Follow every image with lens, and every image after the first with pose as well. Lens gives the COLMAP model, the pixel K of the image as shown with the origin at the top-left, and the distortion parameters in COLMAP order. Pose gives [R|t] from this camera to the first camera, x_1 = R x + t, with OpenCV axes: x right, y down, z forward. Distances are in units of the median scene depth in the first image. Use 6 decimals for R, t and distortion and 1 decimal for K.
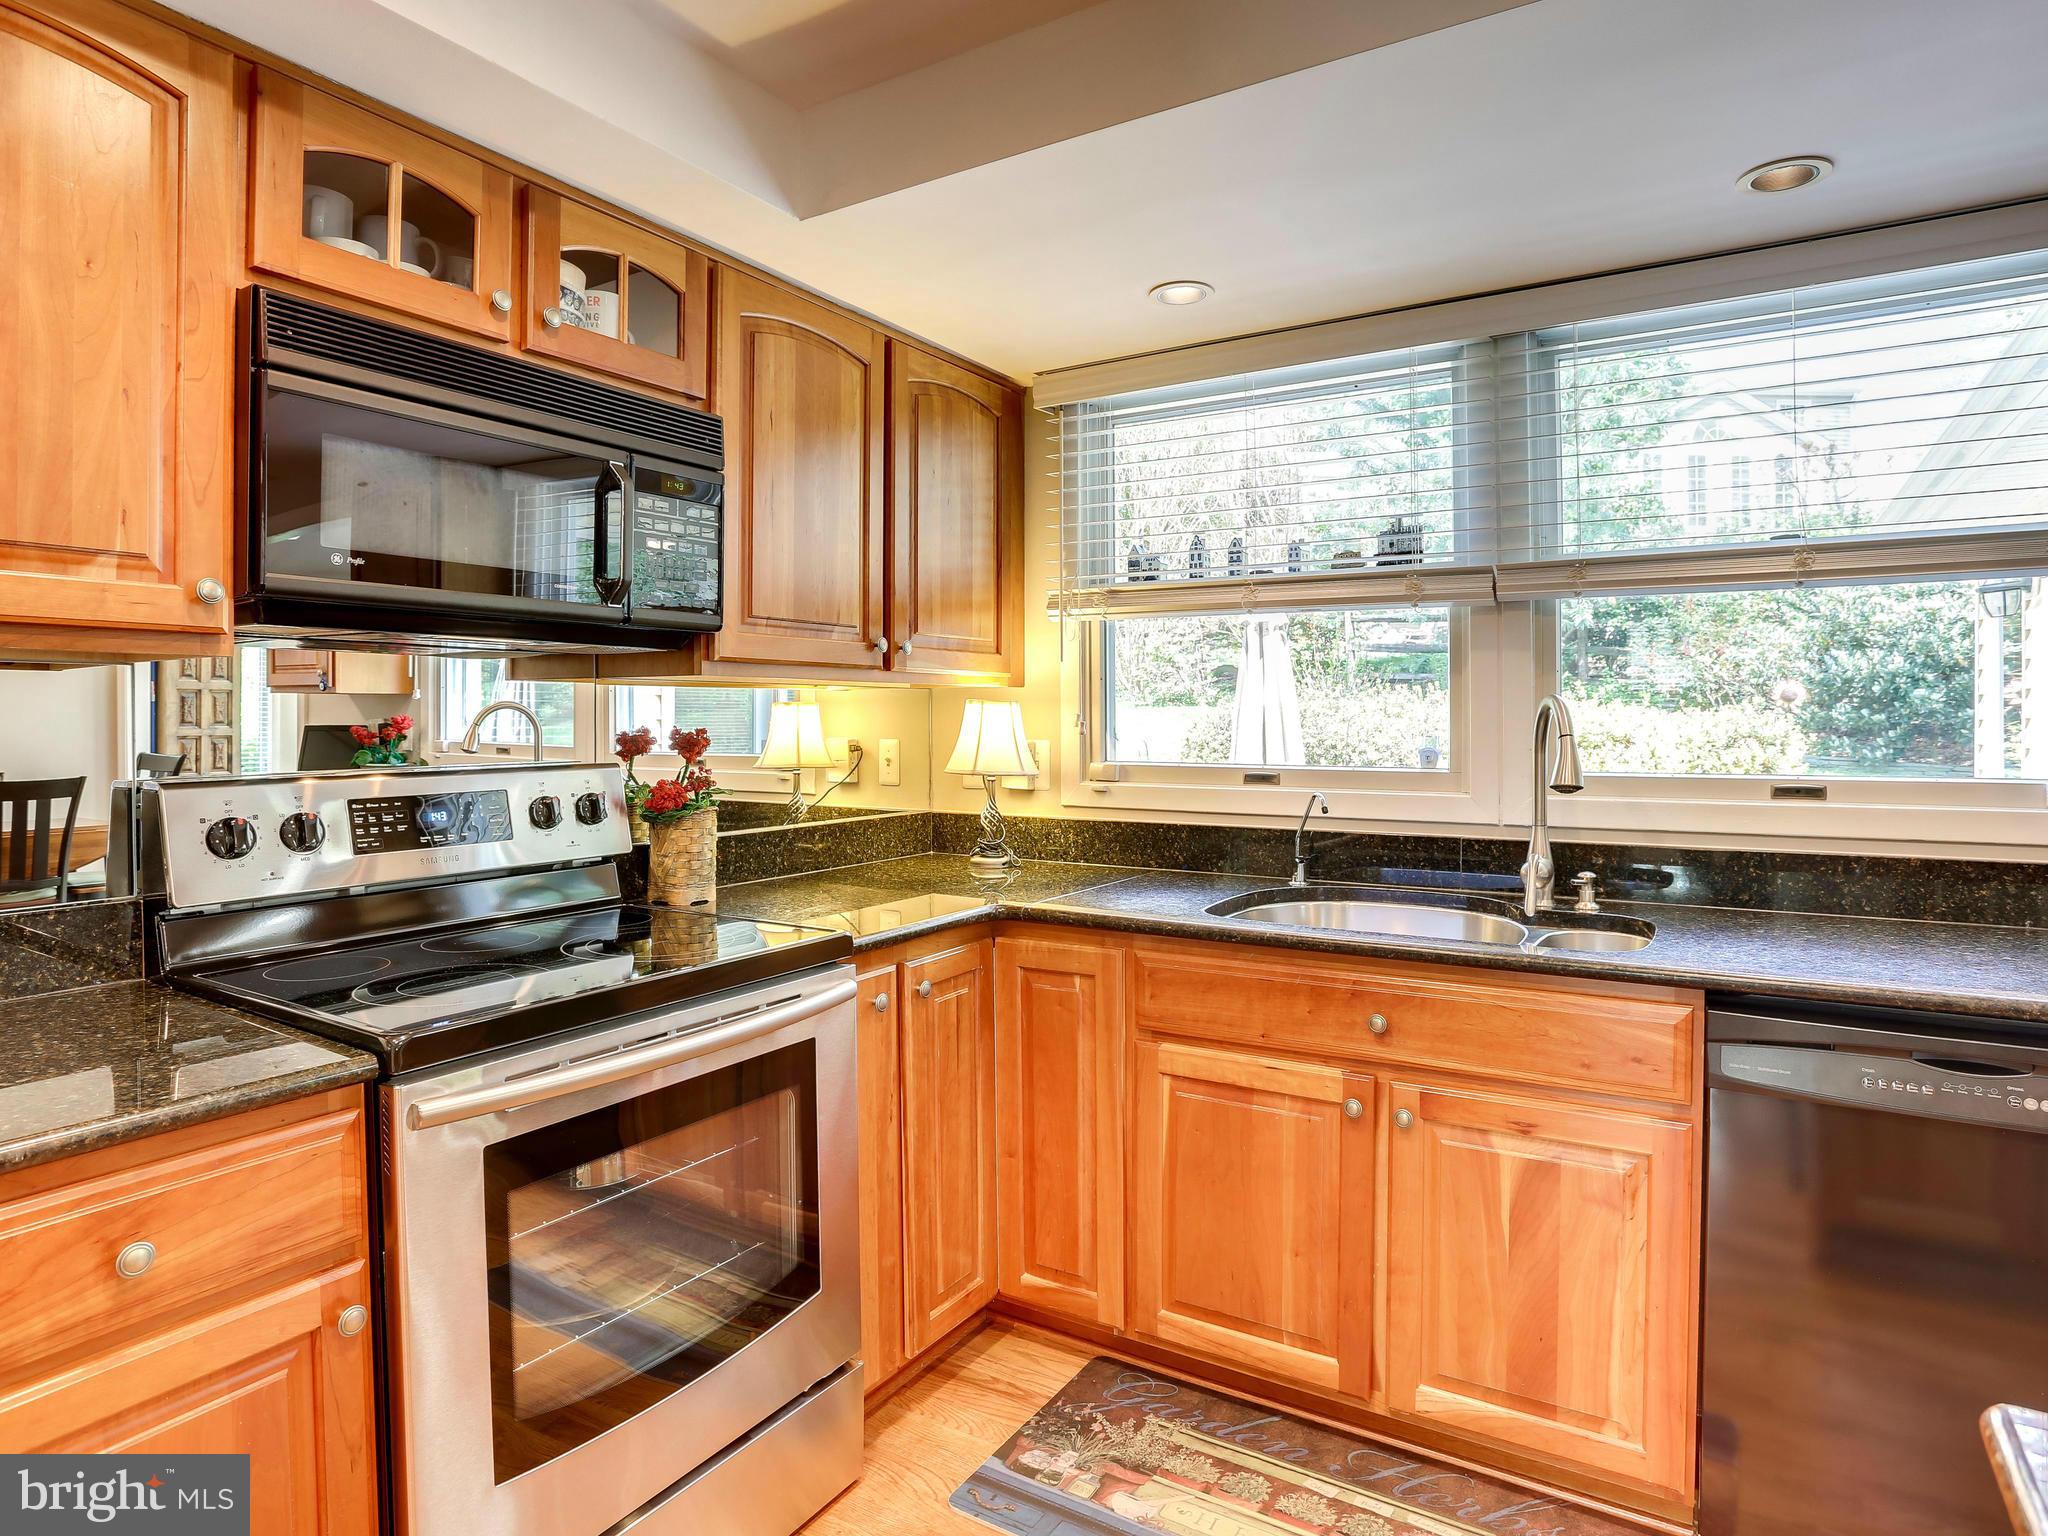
lens RADIAL K [[1163.3, 0, 1025.3], [0, 1163.3, 726.7], [0, 0, 1]] dist [-0.068272, 0.024647]
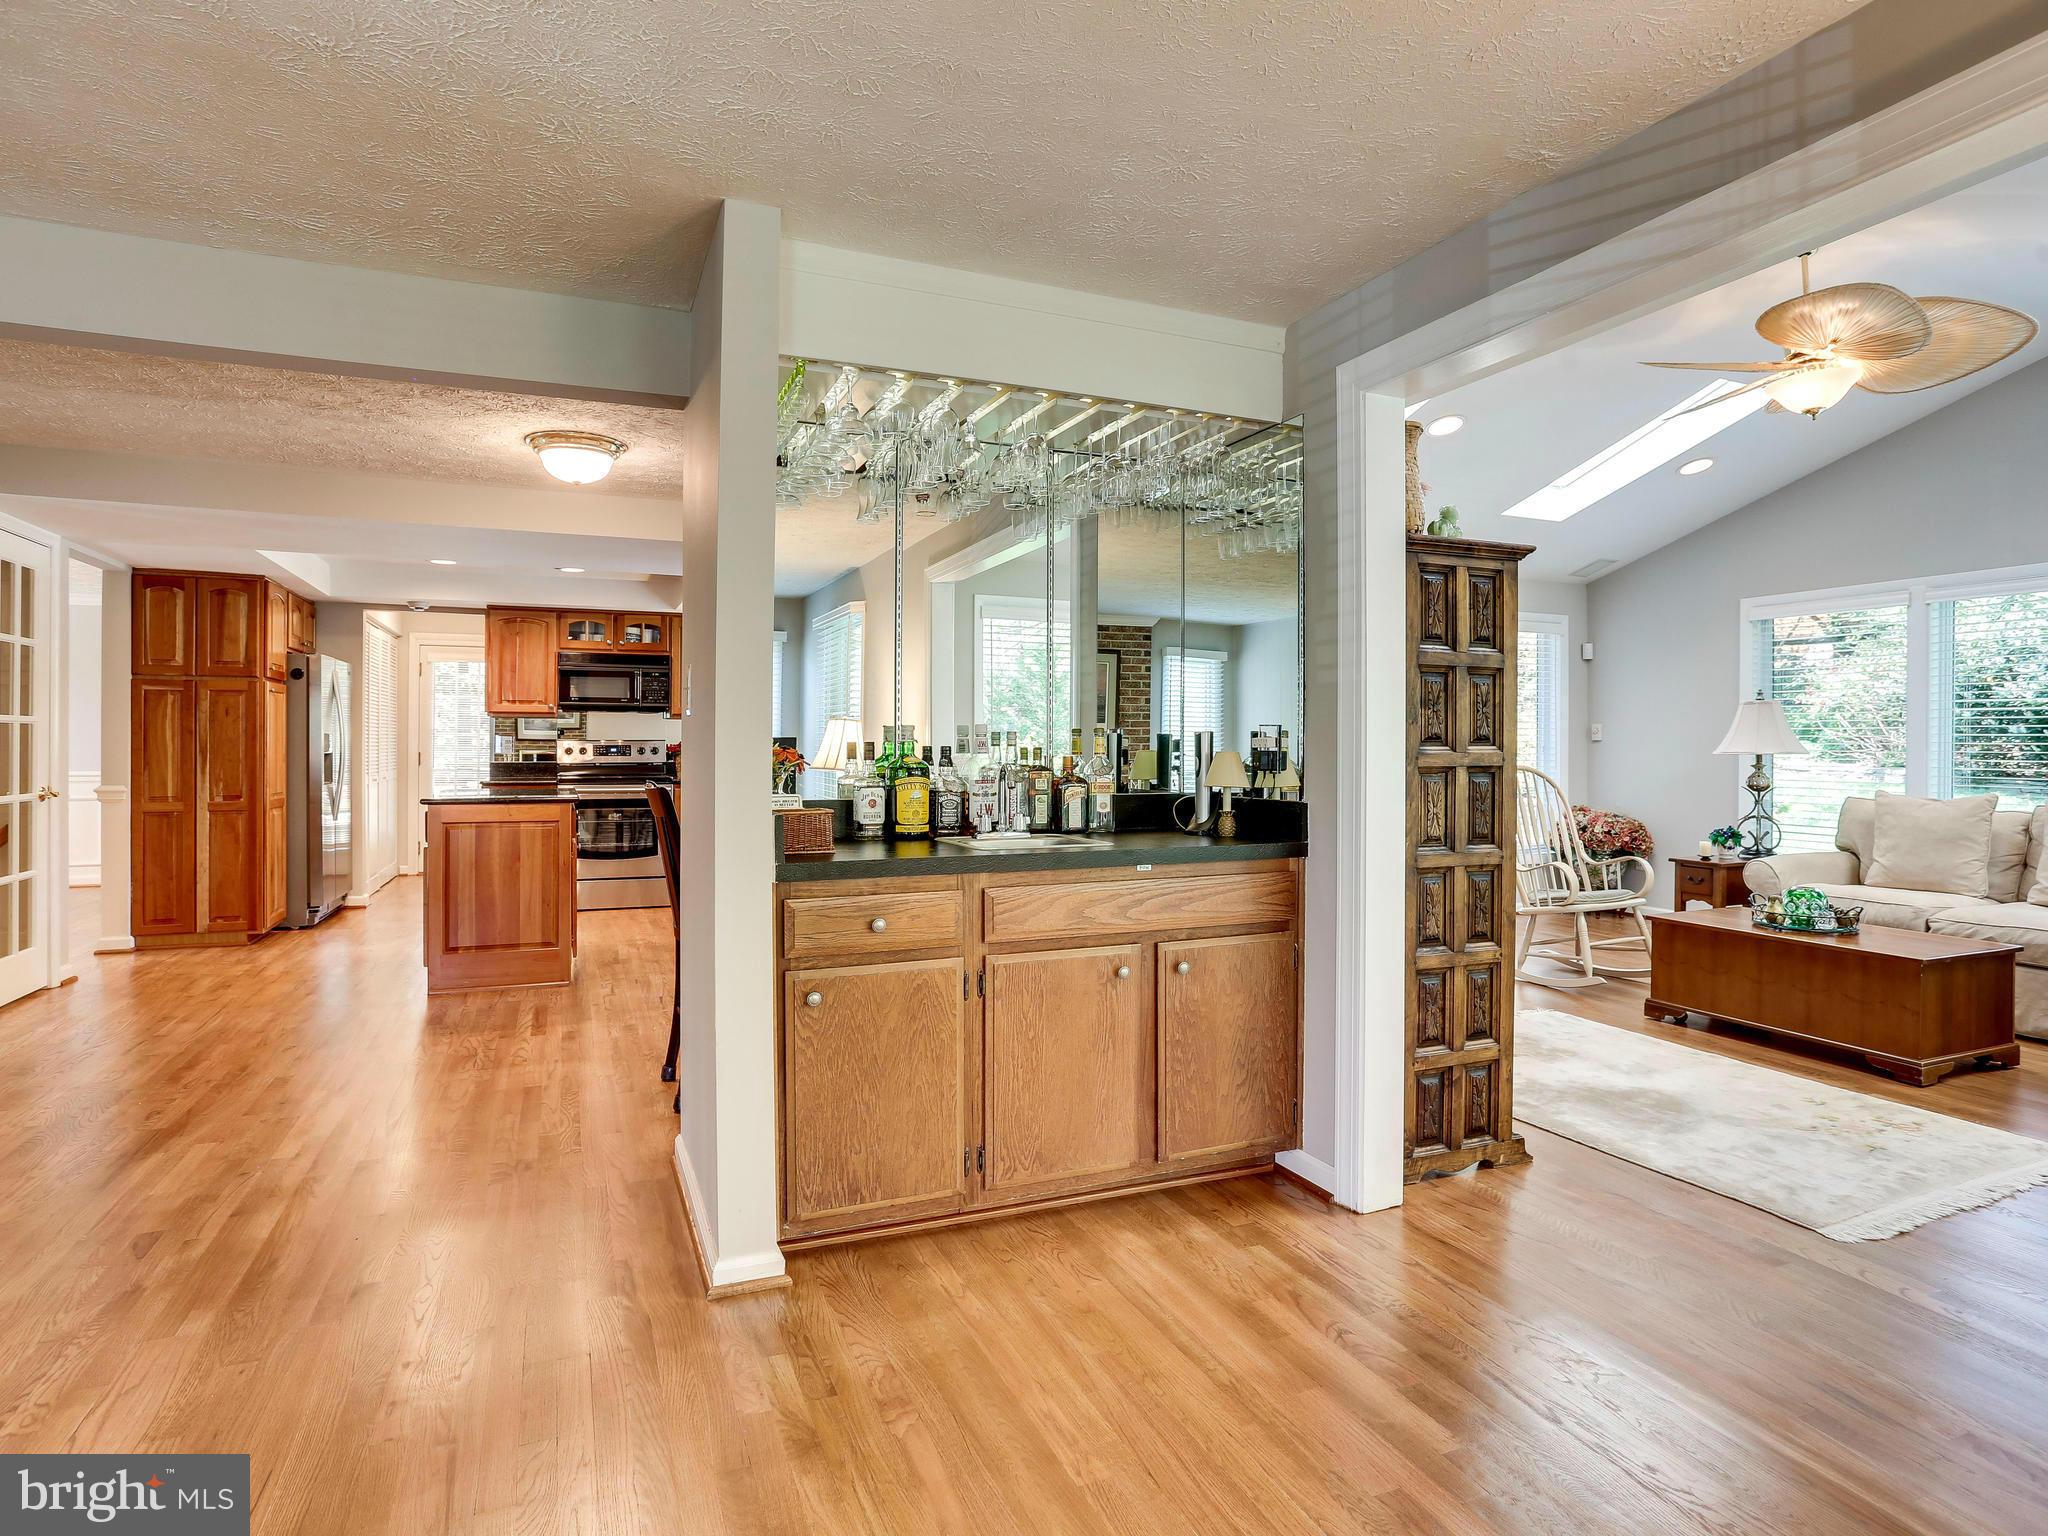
lens RADIAL K [[1116.1, 0, 1035.1], [0, 1116.1, 745.6], [0, 0, 1]] dist [-0.049150, 0.021757]
pose [[0.823333, 0.005029, -0.567537, 2.943571], [-0.006464, 0.999979, -0.000517, 0.046188], [0.567522, 0.004094, 0.823348, -1.472701]]
